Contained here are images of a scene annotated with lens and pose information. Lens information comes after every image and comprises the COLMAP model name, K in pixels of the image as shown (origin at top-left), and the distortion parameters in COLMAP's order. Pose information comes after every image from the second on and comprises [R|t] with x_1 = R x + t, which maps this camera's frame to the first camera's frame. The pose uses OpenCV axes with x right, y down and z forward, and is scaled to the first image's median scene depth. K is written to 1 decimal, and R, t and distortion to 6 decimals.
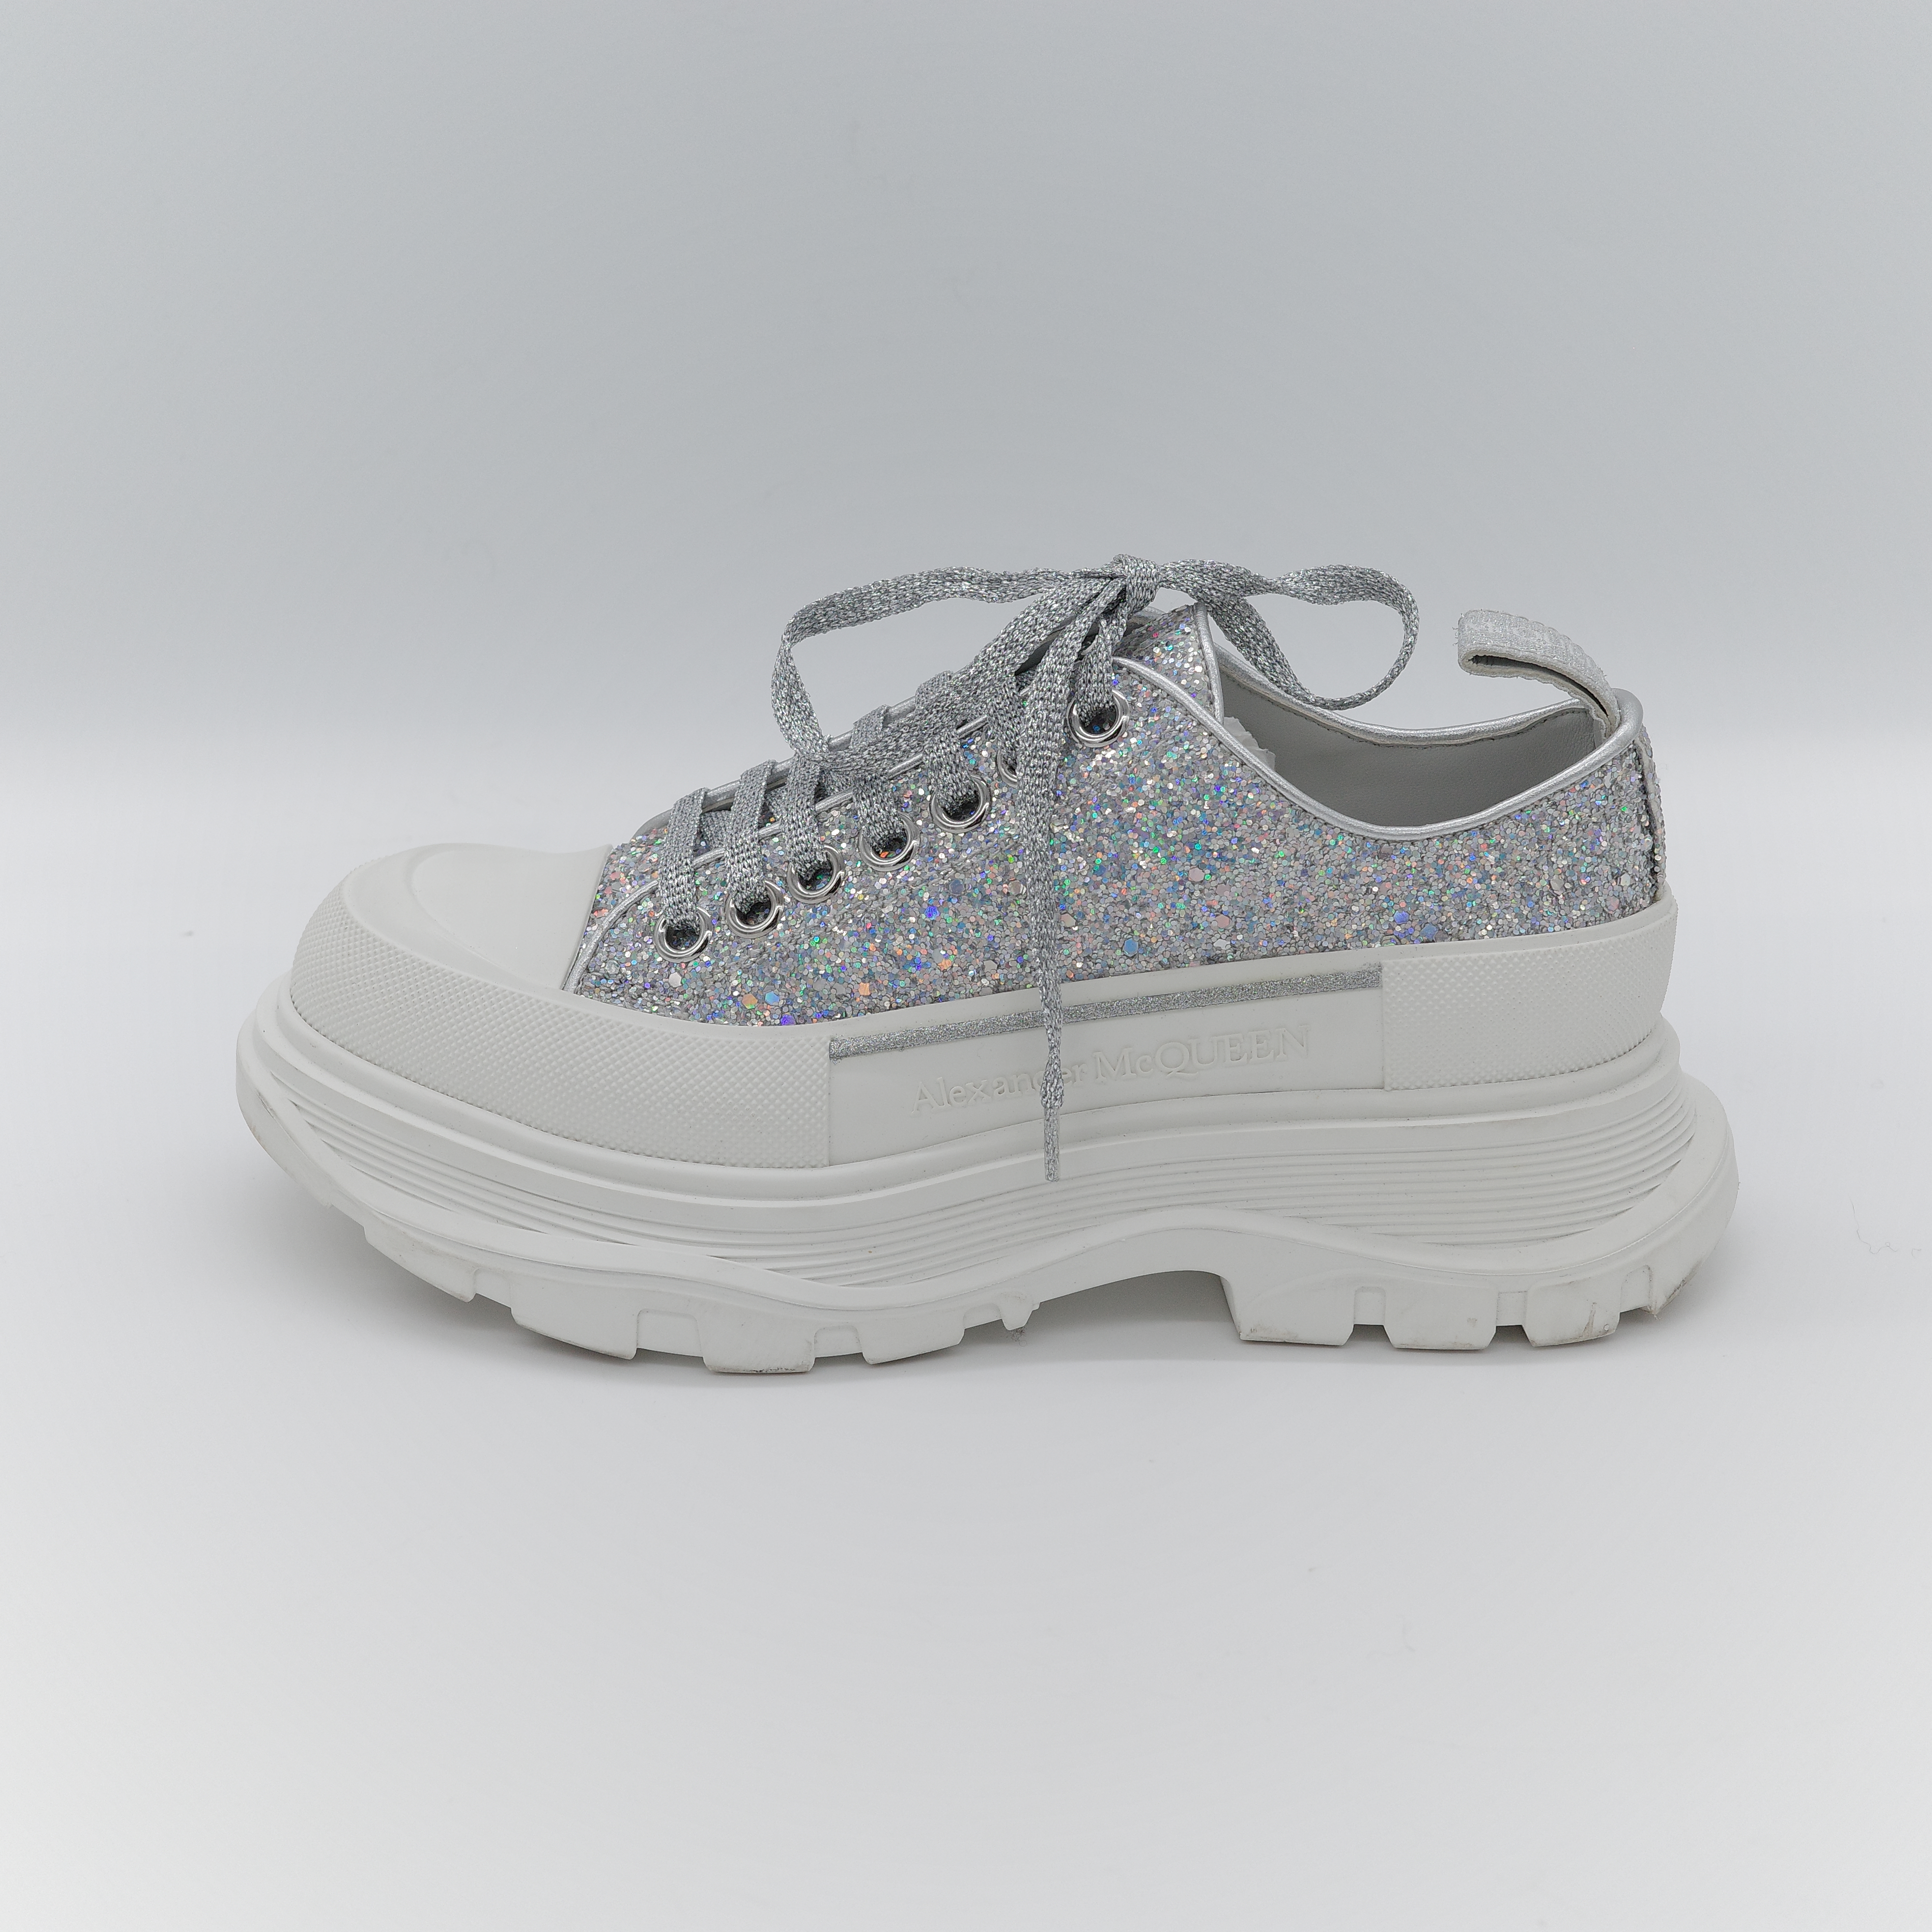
lens RADIAL K [[3751.9, 0, 966.0], [0, 3751.9, 966.0], [0, 0, 1]] dist [0.089966, -0.390242]
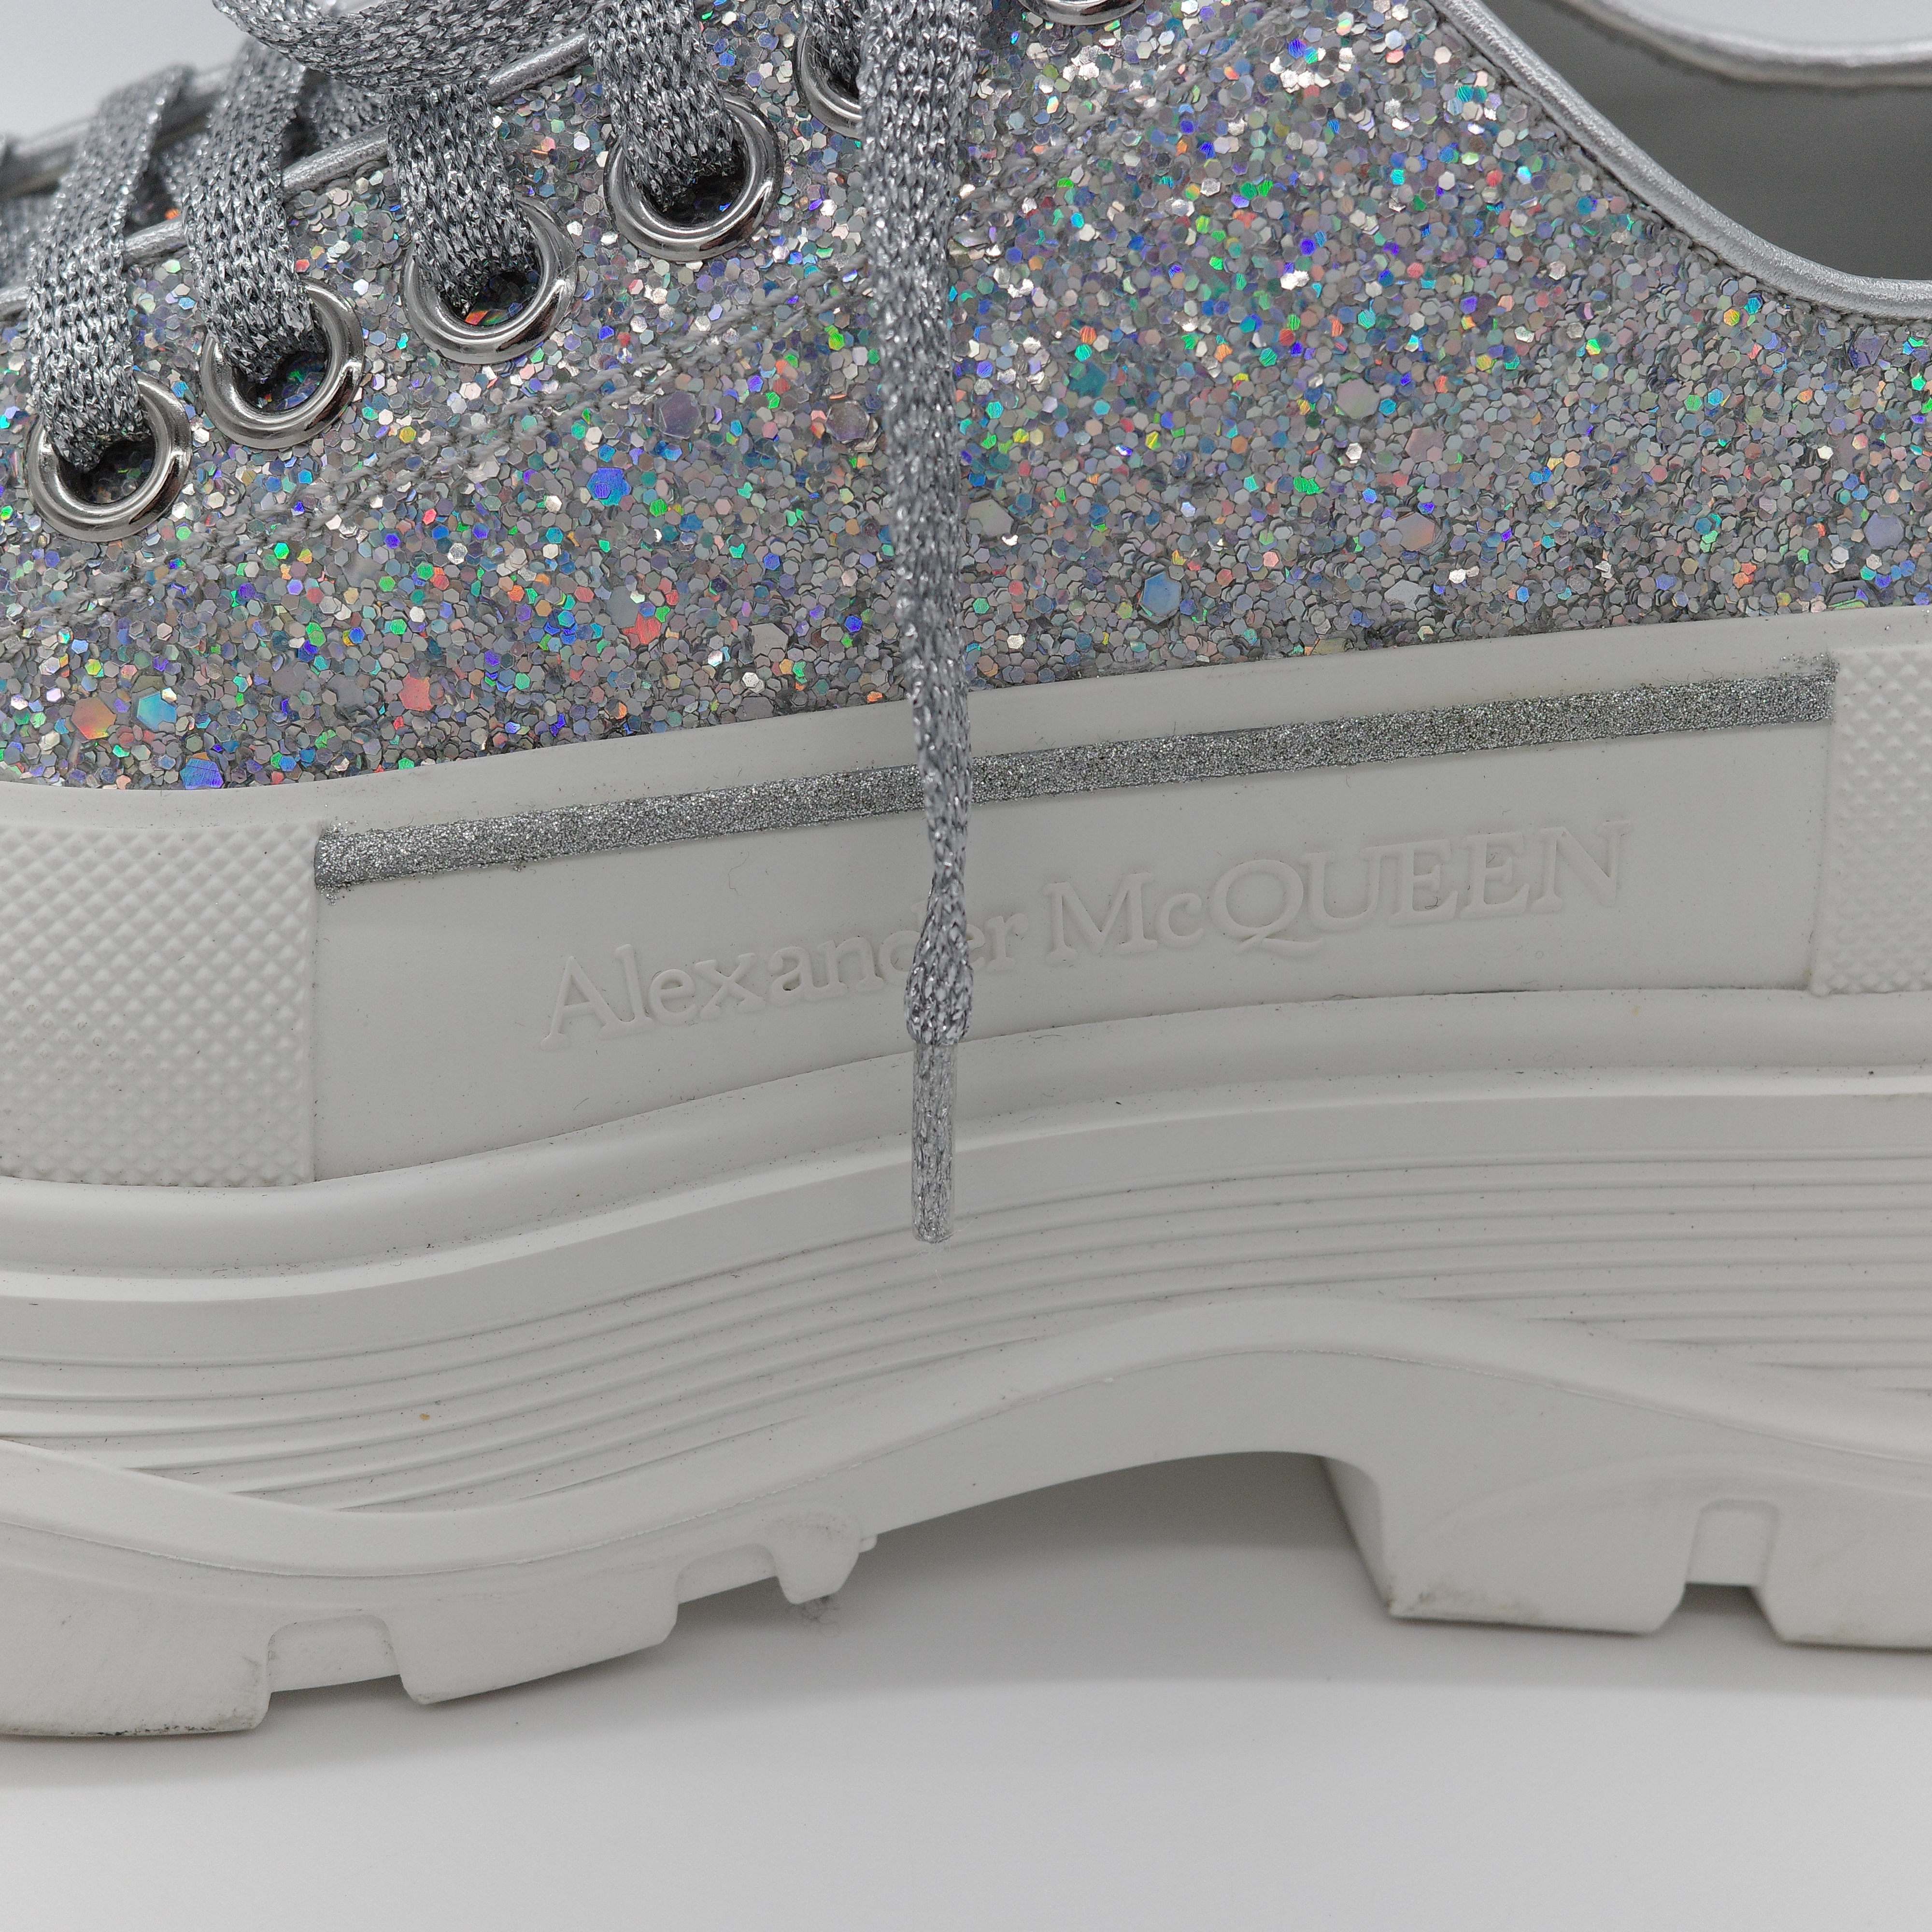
lens RADIAL K [[3751.9, 0, 966.0], [0, 3751.9, 966.0], [0, 0, 1]] dist [0.089966, -0.390242]
pose [[0.994469, 0.013737, 0.104131, -0.011867], [-0.026249, 0.992457, 0.119750, -0.012529], [-0.101701, -0.121821, 0.987328, 0.637653]]
